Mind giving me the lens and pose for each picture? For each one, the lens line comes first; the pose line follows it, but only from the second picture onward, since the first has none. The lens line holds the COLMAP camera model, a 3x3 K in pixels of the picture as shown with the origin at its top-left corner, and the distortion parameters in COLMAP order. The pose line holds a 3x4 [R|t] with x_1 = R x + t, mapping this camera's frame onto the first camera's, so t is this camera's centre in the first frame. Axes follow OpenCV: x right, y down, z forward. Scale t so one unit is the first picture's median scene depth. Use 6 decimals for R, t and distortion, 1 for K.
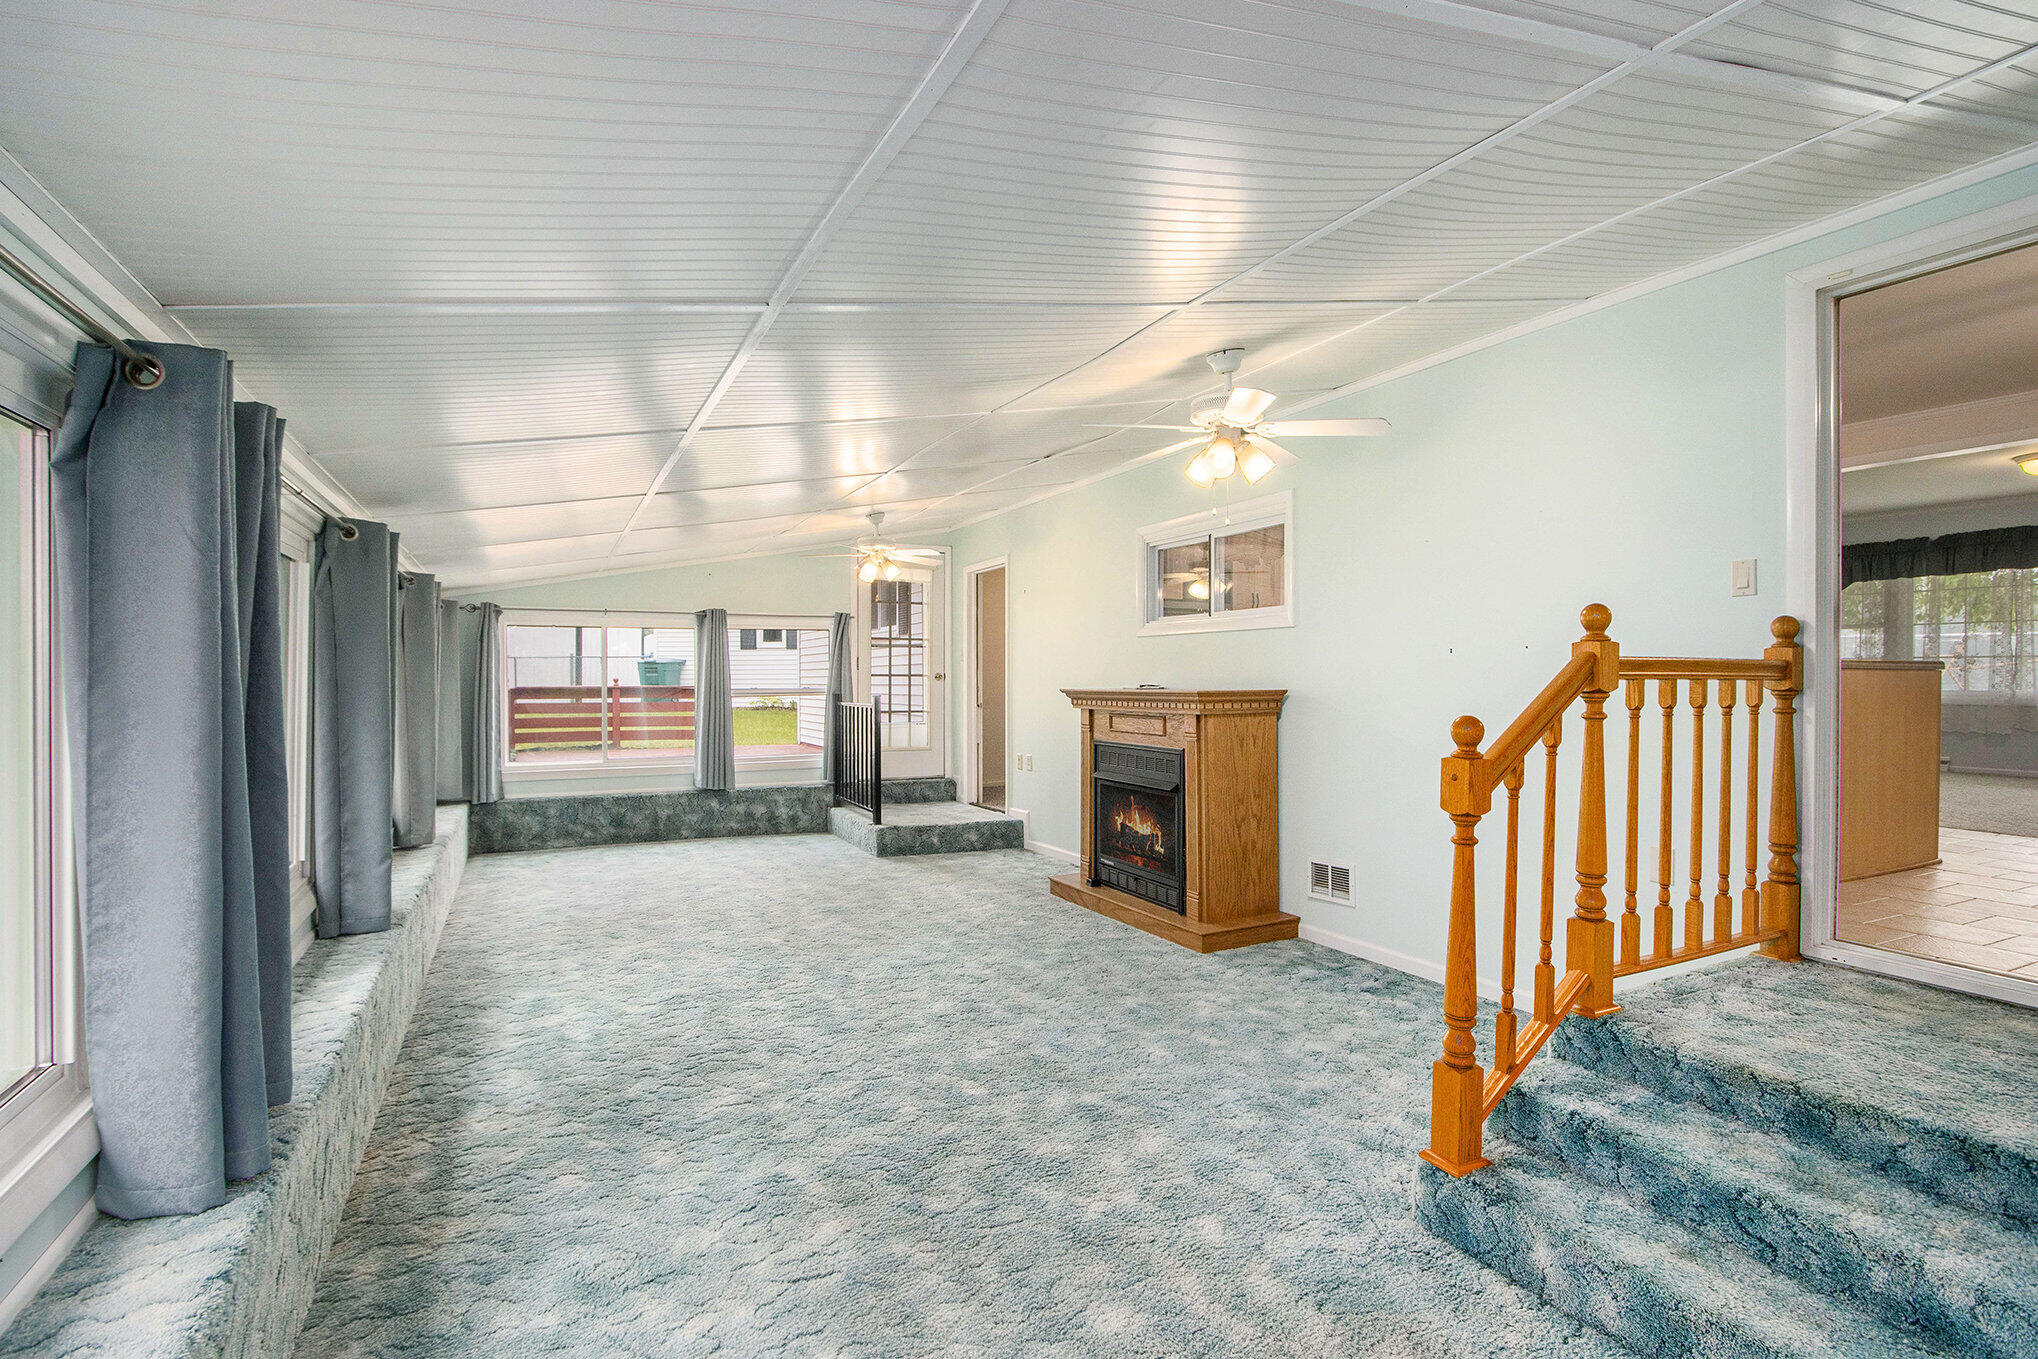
lens RADIAL K [[984.6, 0, 1019.0], [0, 984.6, 679.5], [0, 0, 1]] dist [-0.000694, -0.000224]
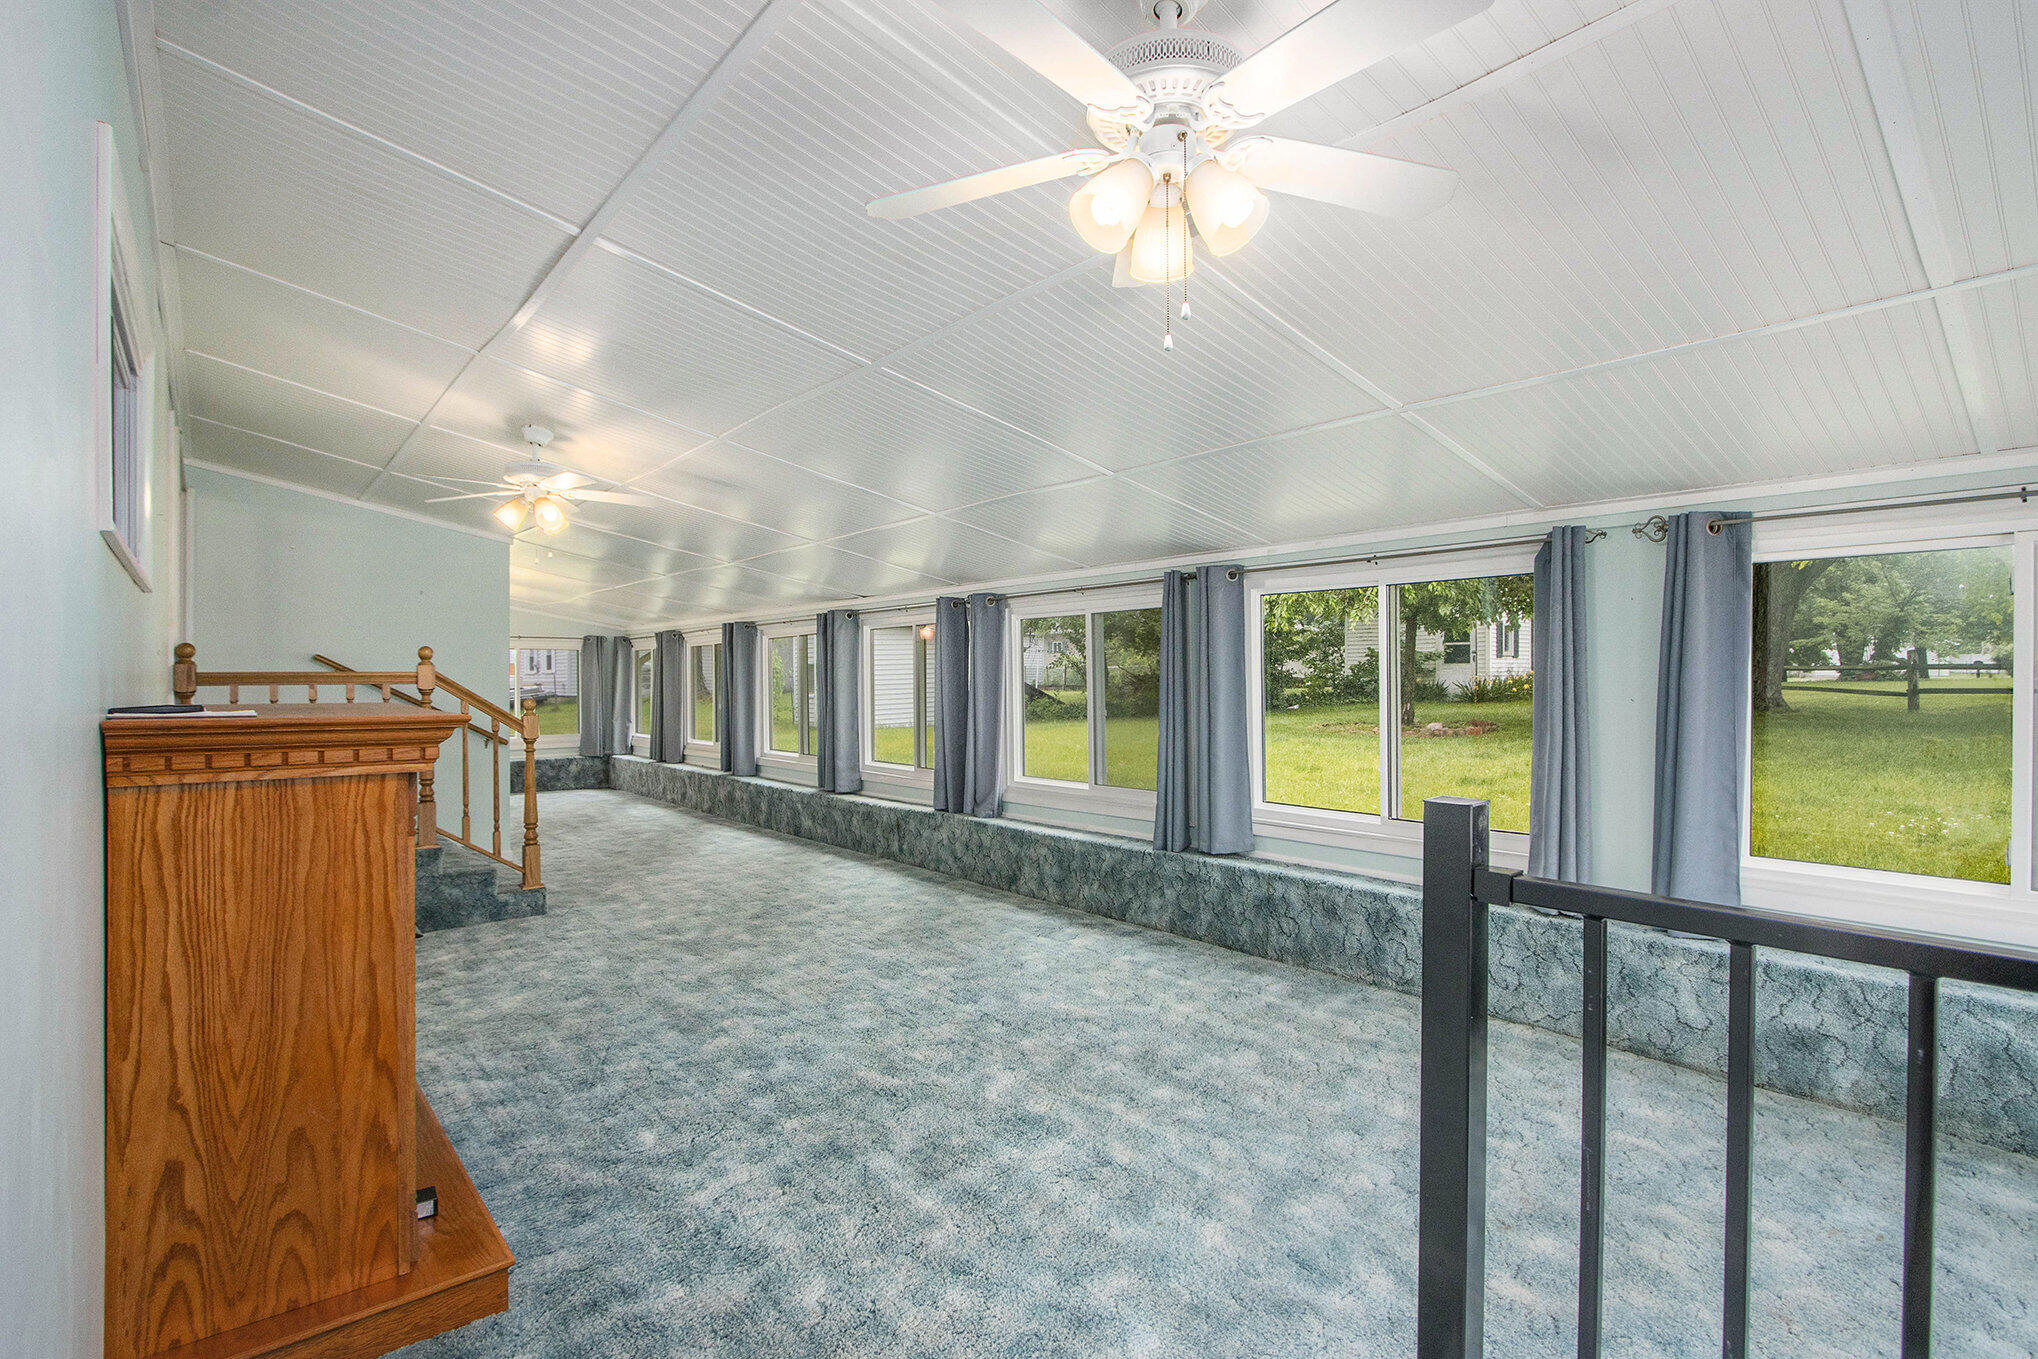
lens RADIAL K [[984.6, 0, 1019.0], [0, 984.6, 679.5], [0, 0, 1]] dist [-0.000694, -0.000224]
pose [[-0.974472, -0.001619, -0.224504, -0.102880], [-0.000792, 0.999993, -0.003775, 0.001539], [0.224508, -0.003501, -0.974466, 2.209748]]
